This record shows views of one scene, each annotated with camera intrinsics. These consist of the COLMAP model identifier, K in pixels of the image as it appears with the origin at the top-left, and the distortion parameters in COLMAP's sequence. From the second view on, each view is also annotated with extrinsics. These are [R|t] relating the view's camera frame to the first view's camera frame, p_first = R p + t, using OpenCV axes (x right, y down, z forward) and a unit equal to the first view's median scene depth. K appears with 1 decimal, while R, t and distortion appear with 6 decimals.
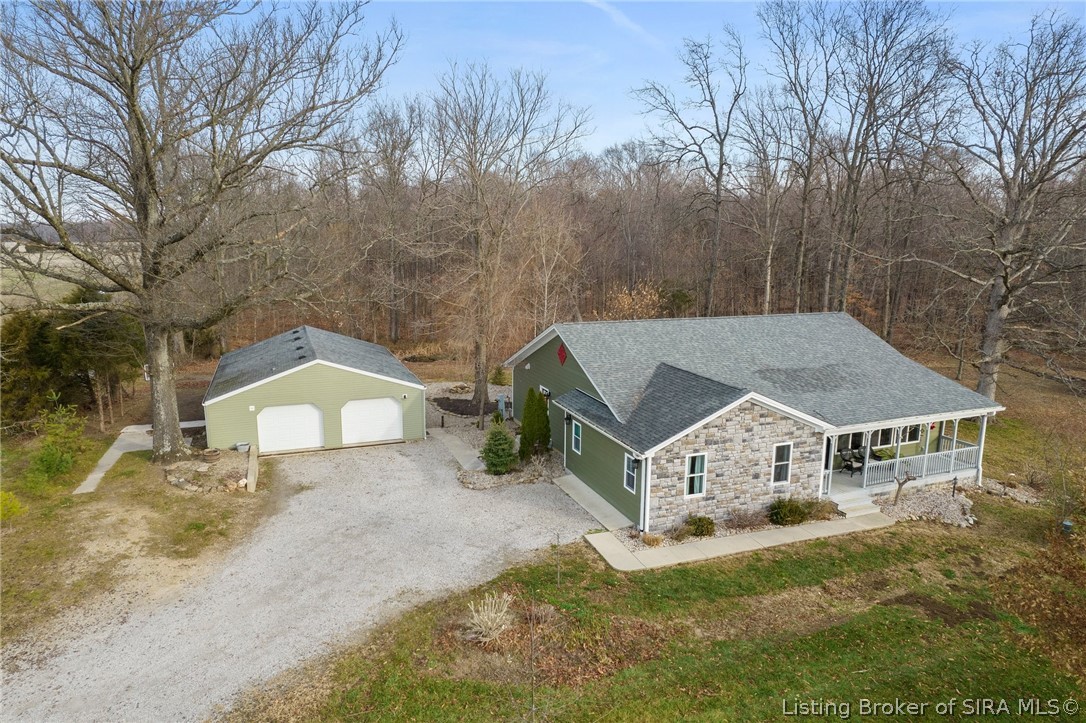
lens RADIAL K [[696.3, 0, 543.0], [0, 696.3, 361.5], [0, 0, 1]] dist [0.000607, 0.000555]
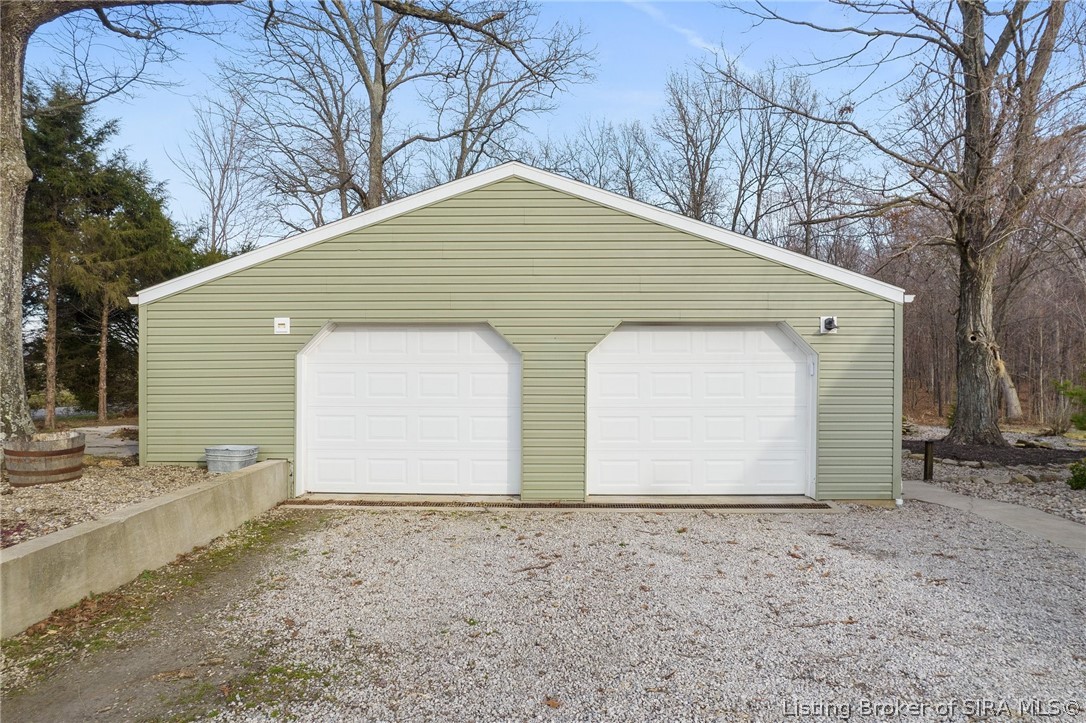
lens RADIAL K [[692.1, 0, 543.0], [0, 692.1, 361.5], [0, 0, 1]] dist [-0.133848, -0.000545]
pose [[0.919060, 0.009009, -0.394015, -0.205376], [-0.065285, 0.989407, -0.129659, 0.106281], [0.388673, 0.144888, 0.909912, 0.765330]]
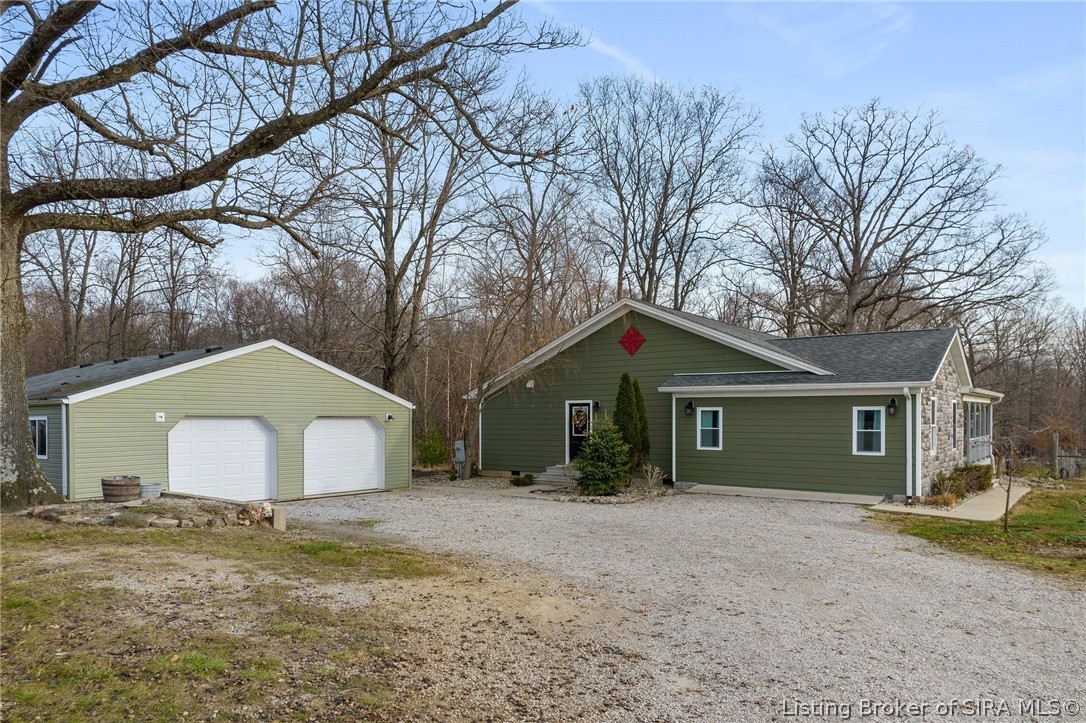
lens RADIAL K [[696.3, 0, 543.0], [0, 696.3, 361.5], [0, 0, 1]] dist [0.000607, 0.000555]
pose [[0.850503, 0.033611, 0.524895, -0.432962], [0.106423, 0.966318, -0.234317, 0.172348], [-0.515091, 0.255148, 0.818279, 0.403751]]
